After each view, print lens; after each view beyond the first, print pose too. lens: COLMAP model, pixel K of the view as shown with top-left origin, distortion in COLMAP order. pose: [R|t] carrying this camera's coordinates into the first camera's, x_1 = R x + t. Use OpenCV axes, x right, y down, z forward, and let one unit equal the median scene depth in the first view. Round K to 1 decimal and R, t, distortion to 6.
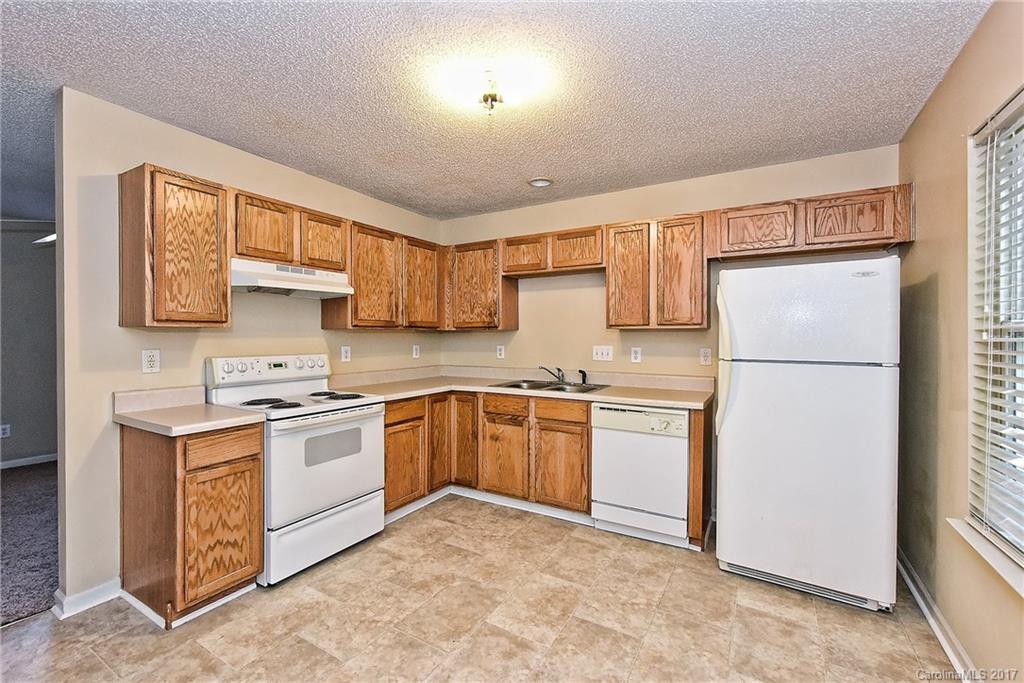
lens RADIAL K [[433.4, 0, 495.9], [0, 433.4, 335.3], [0, 0, 1]] dist [0.011556, -0.002249]
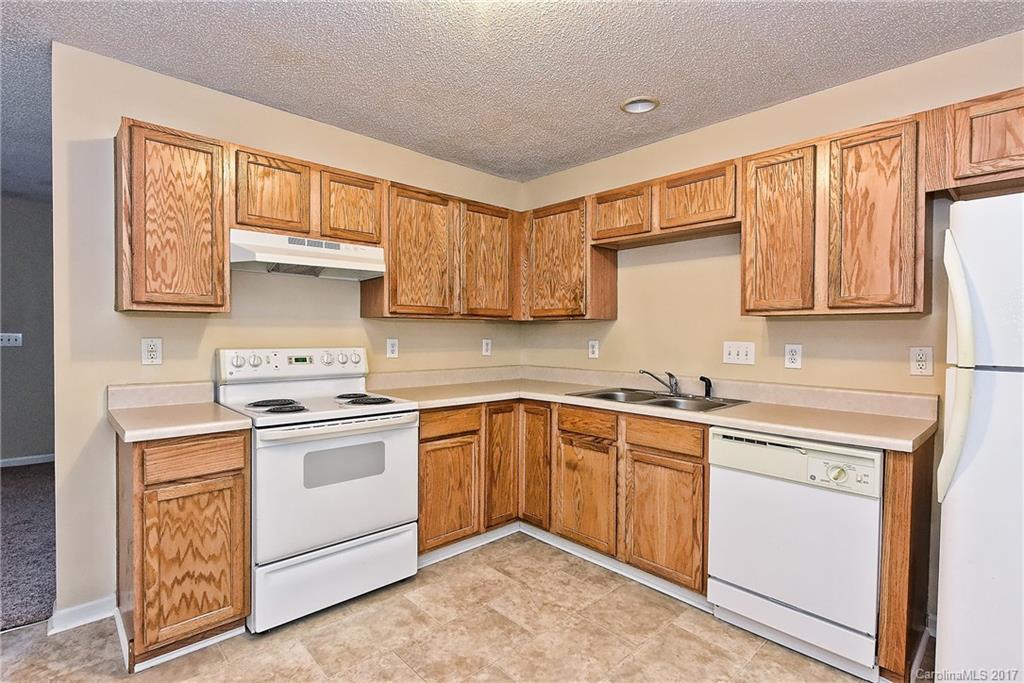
lens RADIAL K [[483.9, 0, 494.6], [0, 483.9, 337.9], [0, 0, 1]] dist [0.008096, -0.004747]
pose [[0.960526, 0.009076, -0.278043, 0.119006], [-0.006057, 0.999913, 0.011718, 0.014568], [0.278125, -0.009572, 0.960497, 0.221917]]
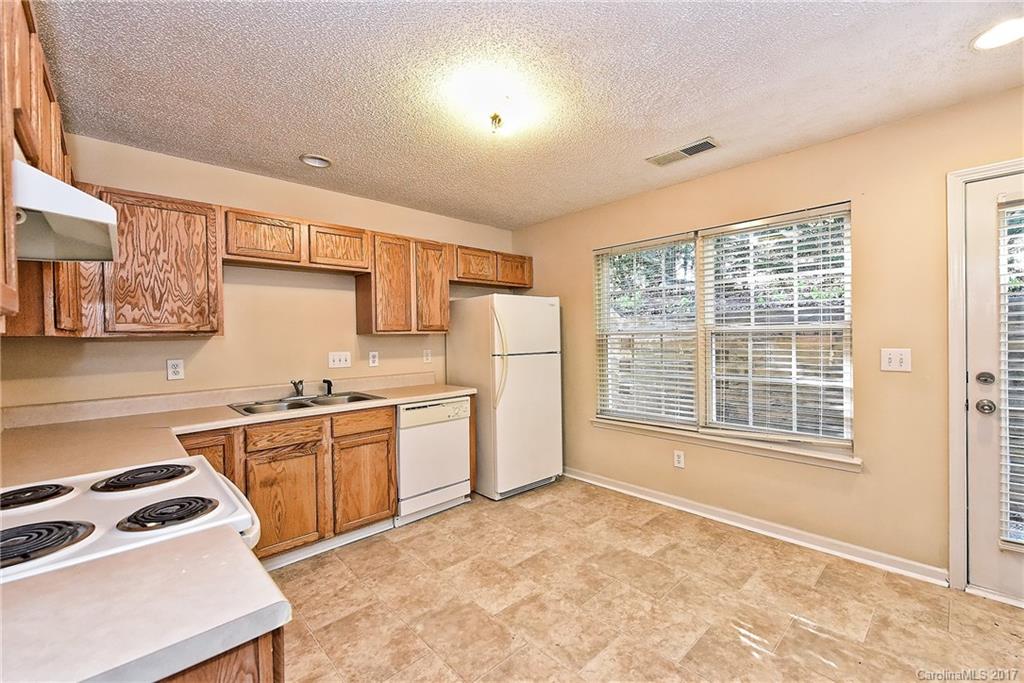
lens RADIAL K [[433.4, 0, 511.5], [0, 433.4, 337.9], [0, 0, 1]] dist [0.011556, -0.002249]
pose [[0.262014, -0.010701, 0.965005, -0.746993], [0.016179, 0.999847, 0.006695, -0.008939], [-0.964929, 0.013859, 0.262147, 0.499760]]
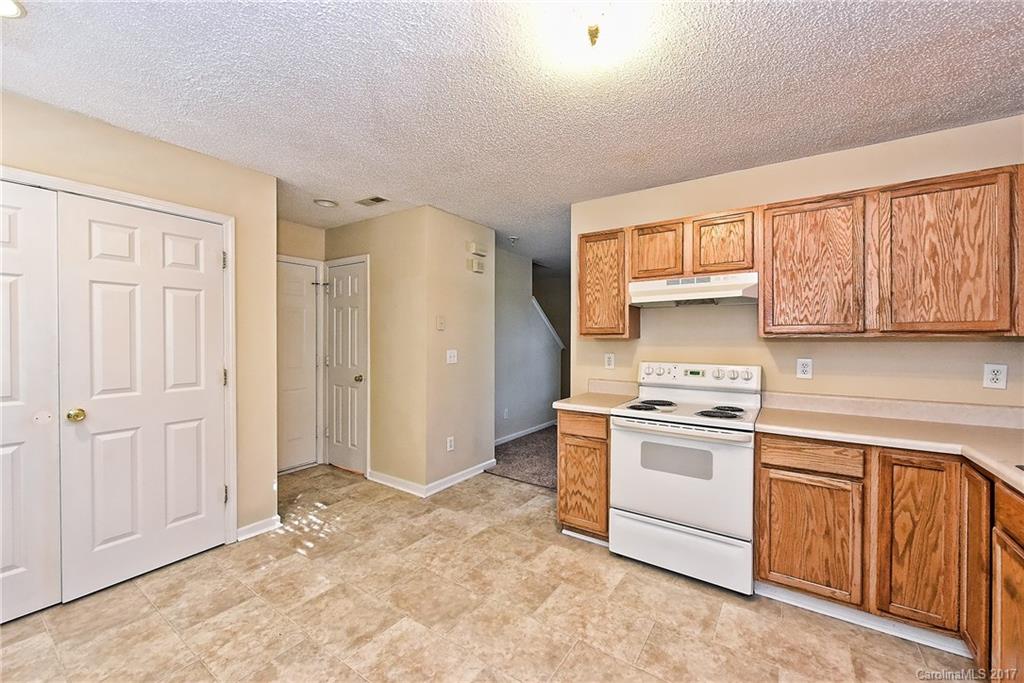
lens RADIAL K [[398.5, 0, 530.3], [0, 398.5, 337.3], [0, 0, 1]] dist [-0.003059, -0.000428]
pose [[-0.017330, -0.006182, -0.999831, 0.486080], [-0.001264, 0.999980, -0.006161, -0.010912], [0.999849, 0.001157, -0.017338, 0.650140]]
